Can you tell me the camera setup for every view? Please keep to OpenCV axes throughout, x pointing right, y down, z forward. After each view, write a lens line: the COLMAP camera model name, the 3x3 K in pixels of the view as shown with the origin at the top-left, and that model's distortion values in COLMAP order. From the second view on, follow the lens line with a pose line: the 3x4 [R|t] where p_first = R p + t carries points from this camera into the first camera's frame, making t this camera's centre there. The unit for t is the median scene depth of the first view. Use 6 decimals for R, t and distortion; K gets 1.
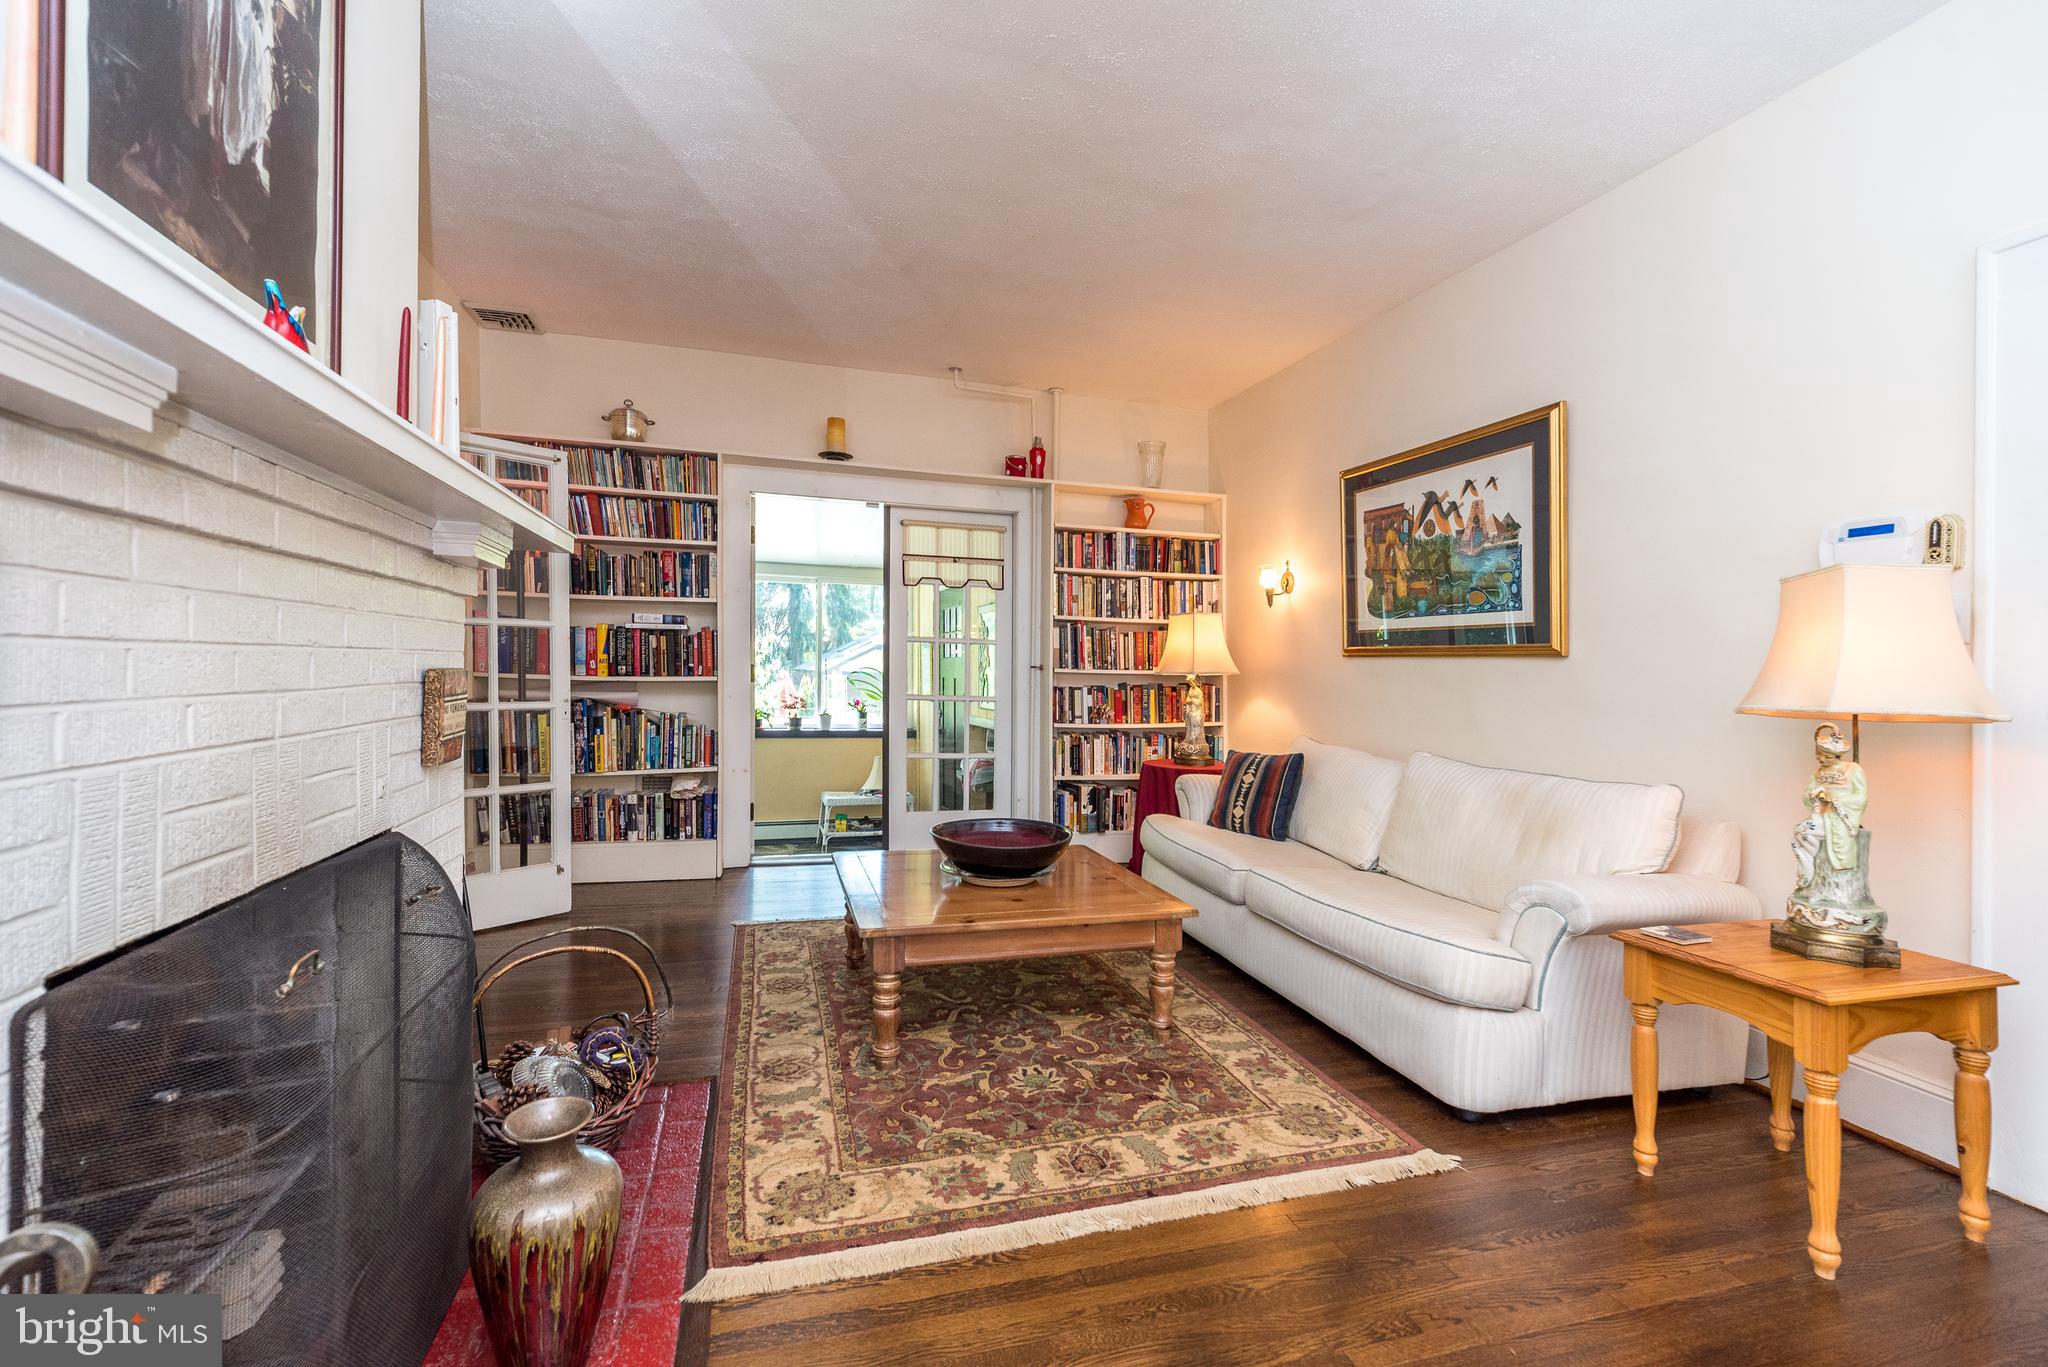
lens RADIAL K [[892.3, 0, 1017.7], [0, 892.3, 666.3], [0, 0, 1]] dist [0.000711, -0.000176]
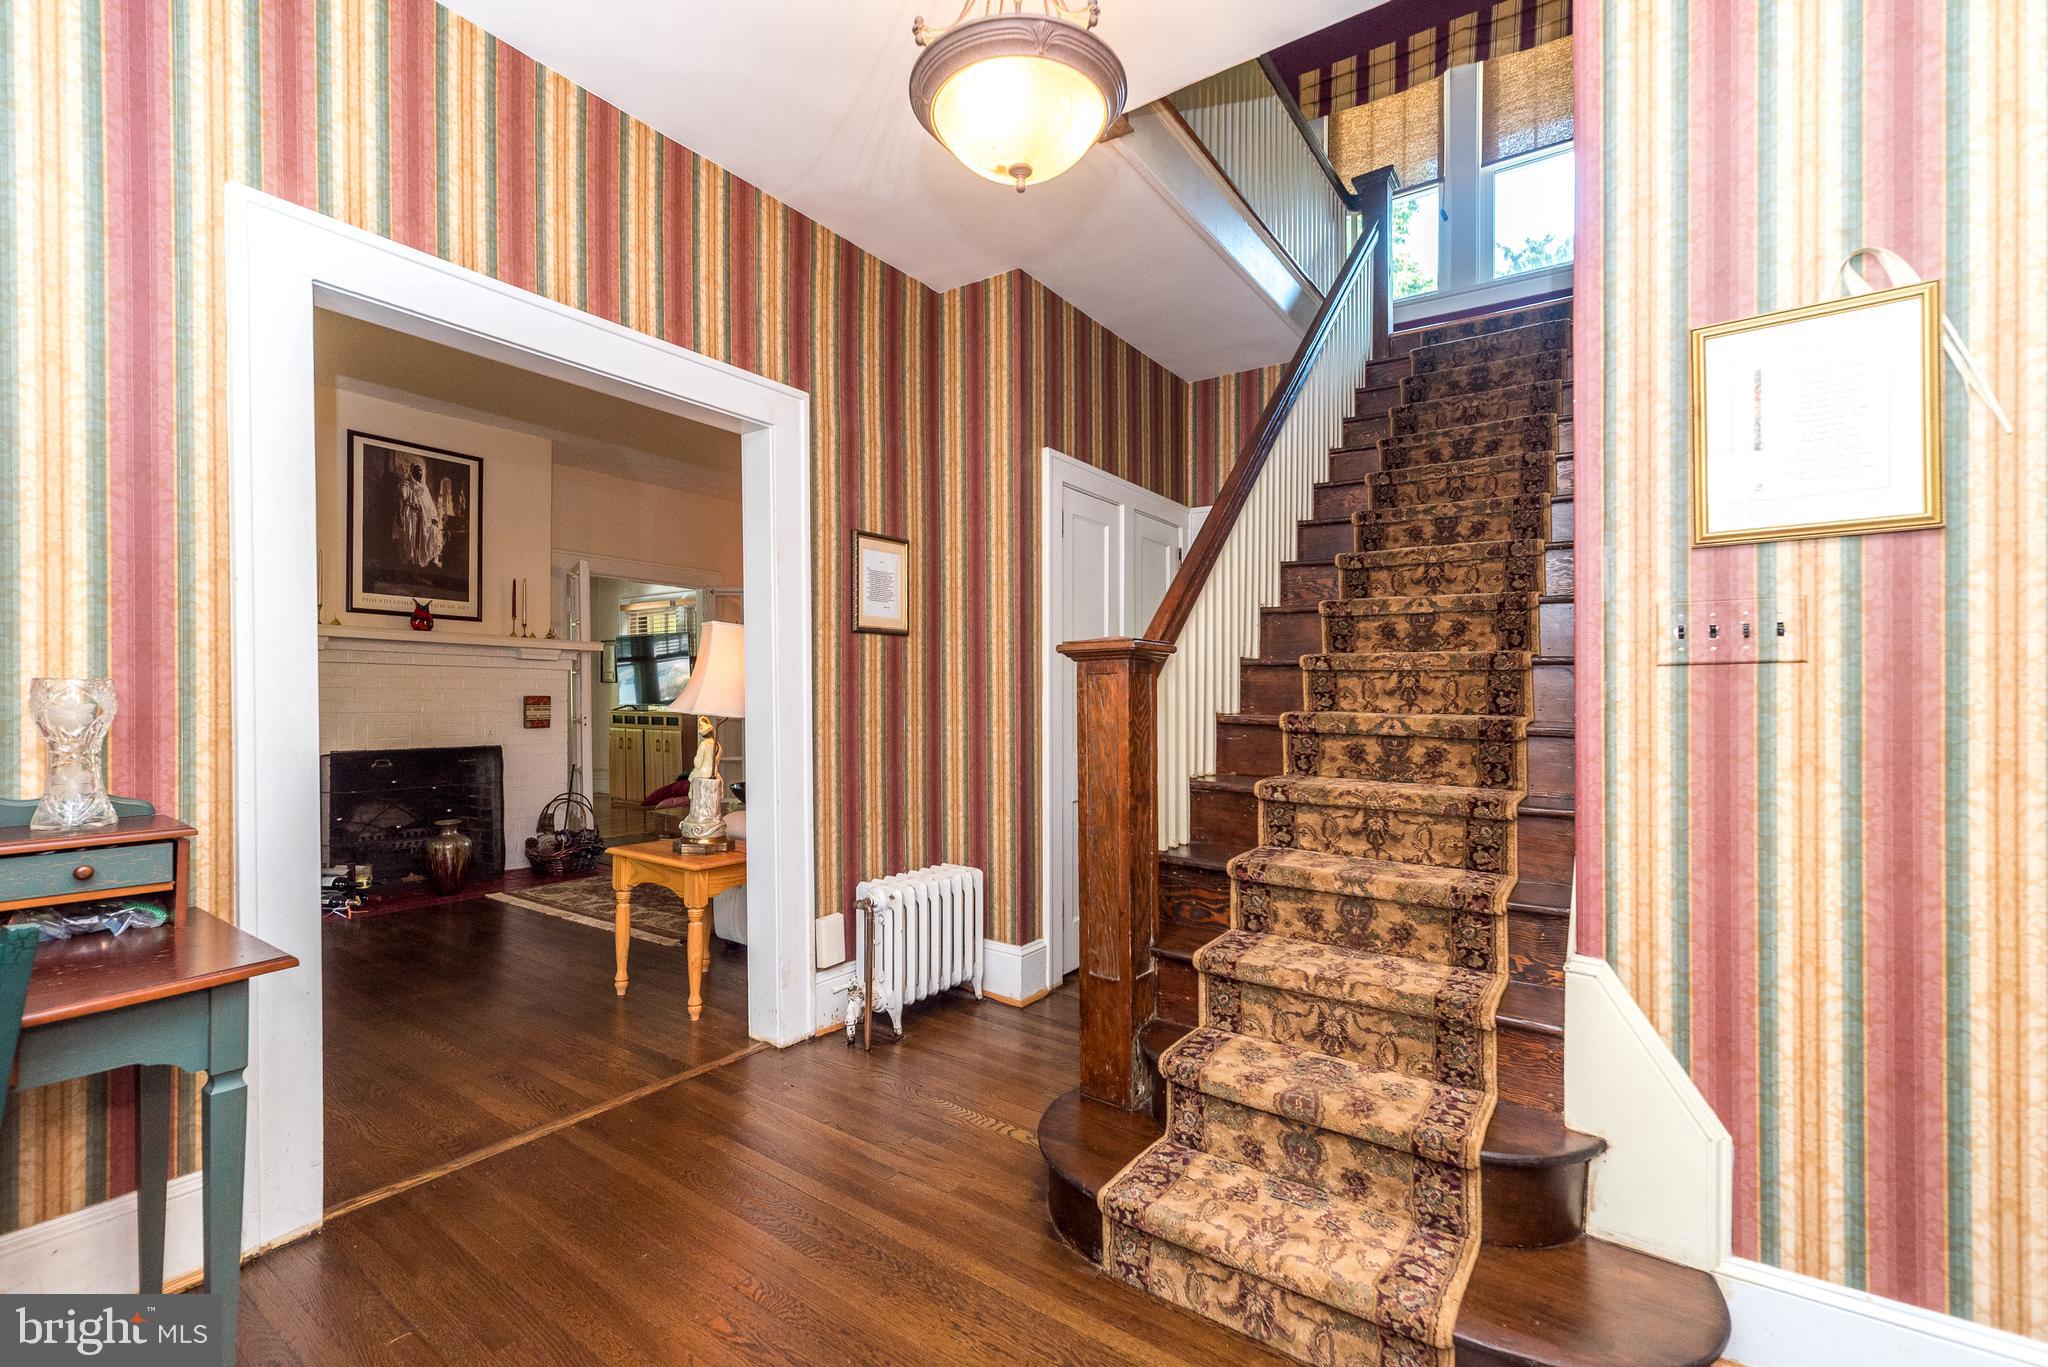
lens RADIAL K [[894.7, 0, 1024.3], [0, 894.7, 706.0], [0, 0, 1]] dist [0.002423, 0.000003]
pose [[0.632853, 0.003022, -0.774266, 1.343842], [-0.002569, 0.999995, 0.001803, 0.013547], [0.774268, 0.000848, 0.632857, 0.190863]]
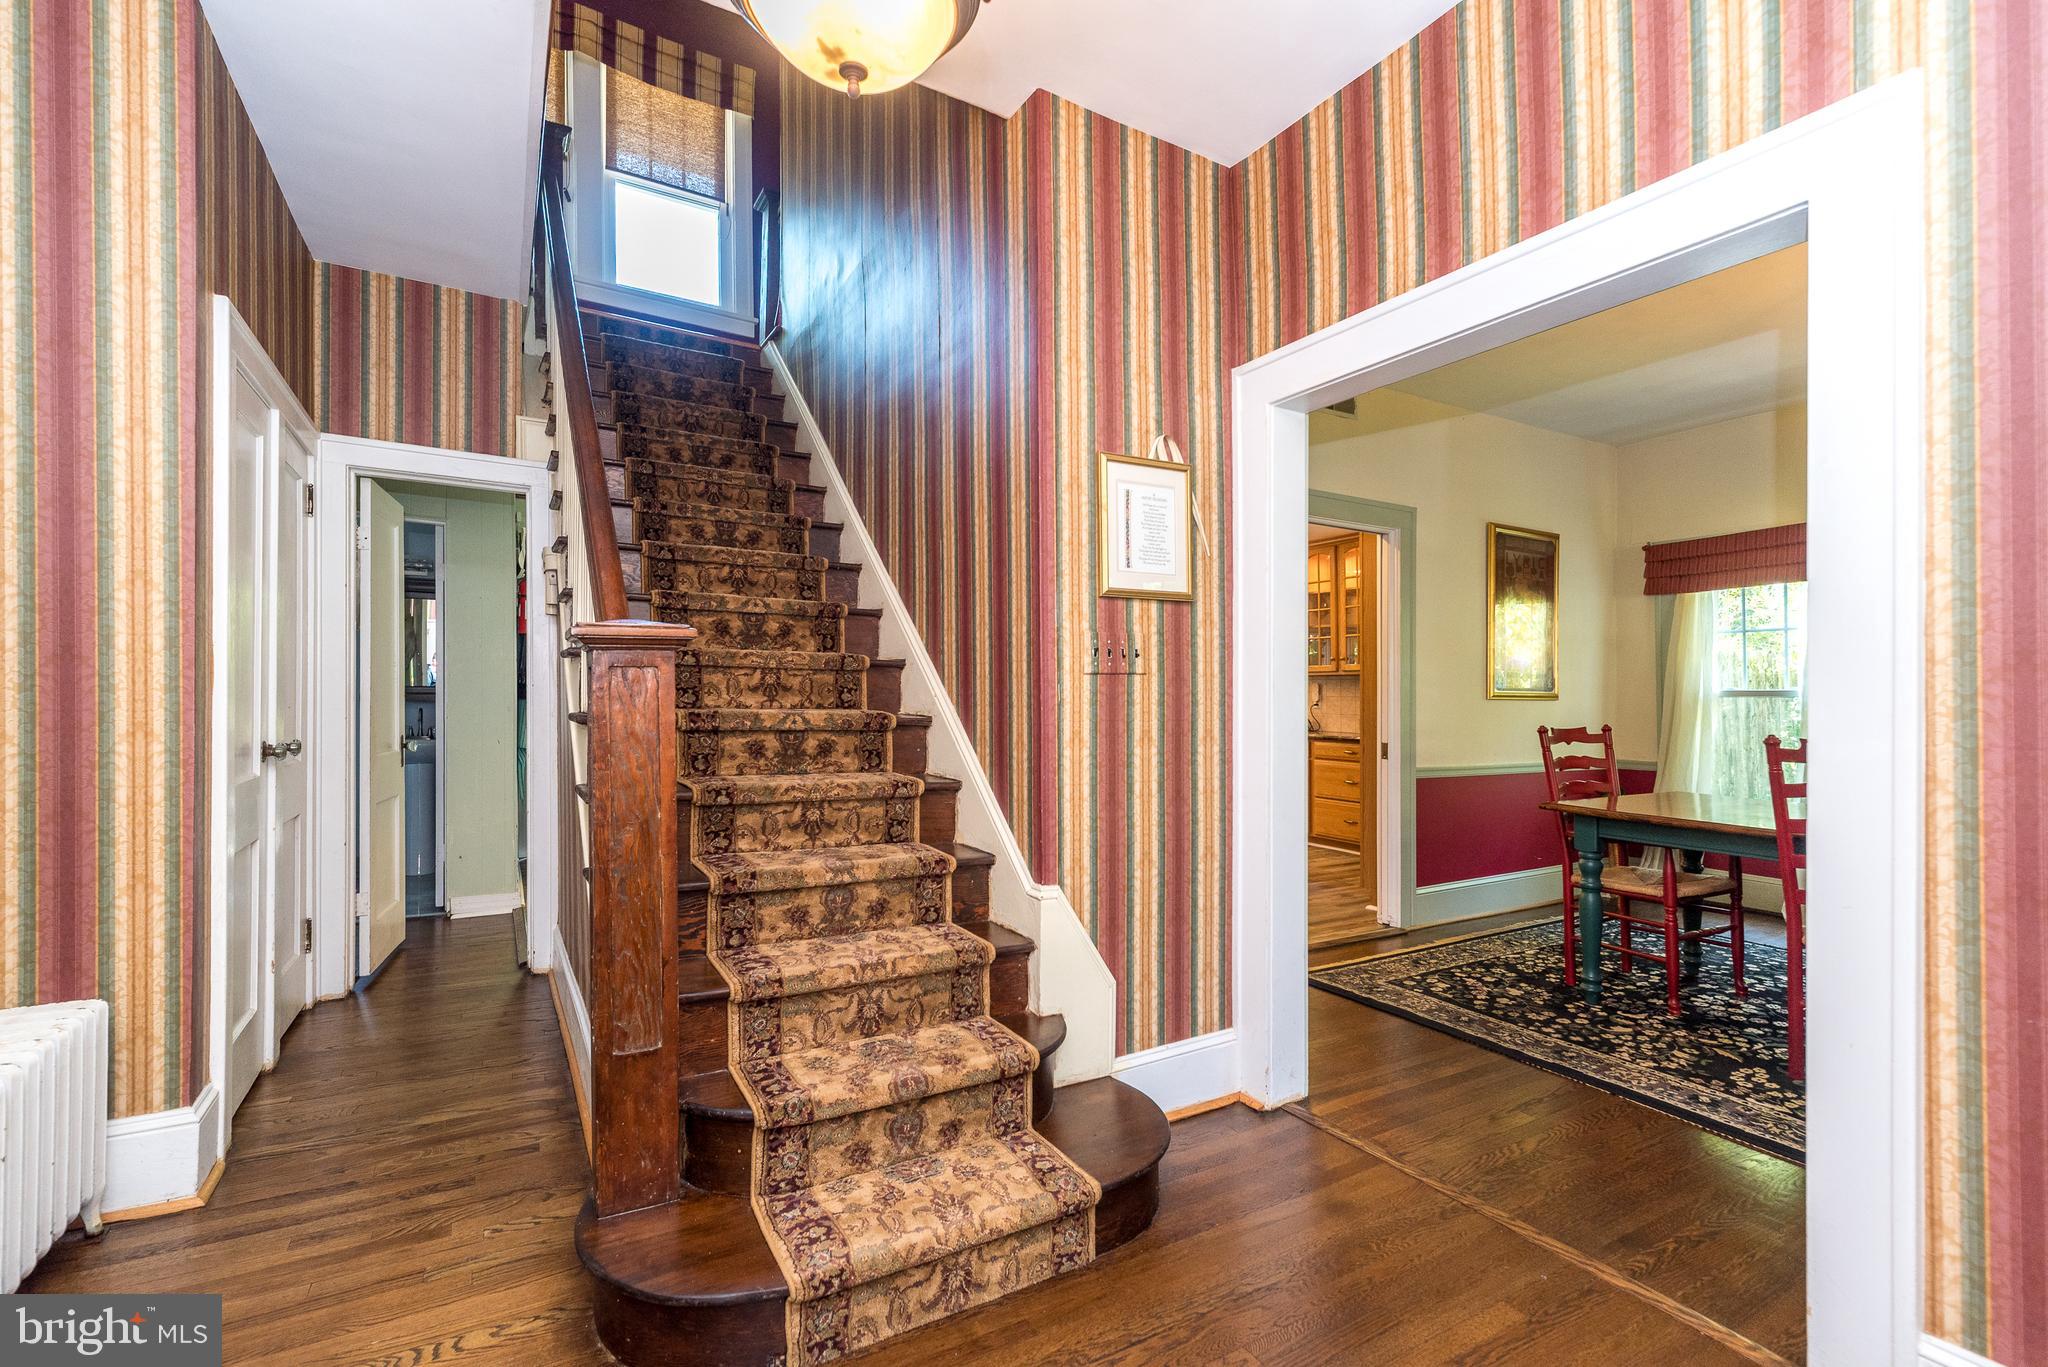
lens RADIAL K [[890.3, 0, 1024.0], [0, 890.3, 683.5], [0, 0, 1]] dist [0.003008, 0.000404]
pose [[0.968130, 0.001379, 0.250444, 1.068035], [0.001814, 0.999920, -0.012518, 0.009446], [-0.250442, 0.012574, 0.968050, 0.121195]]
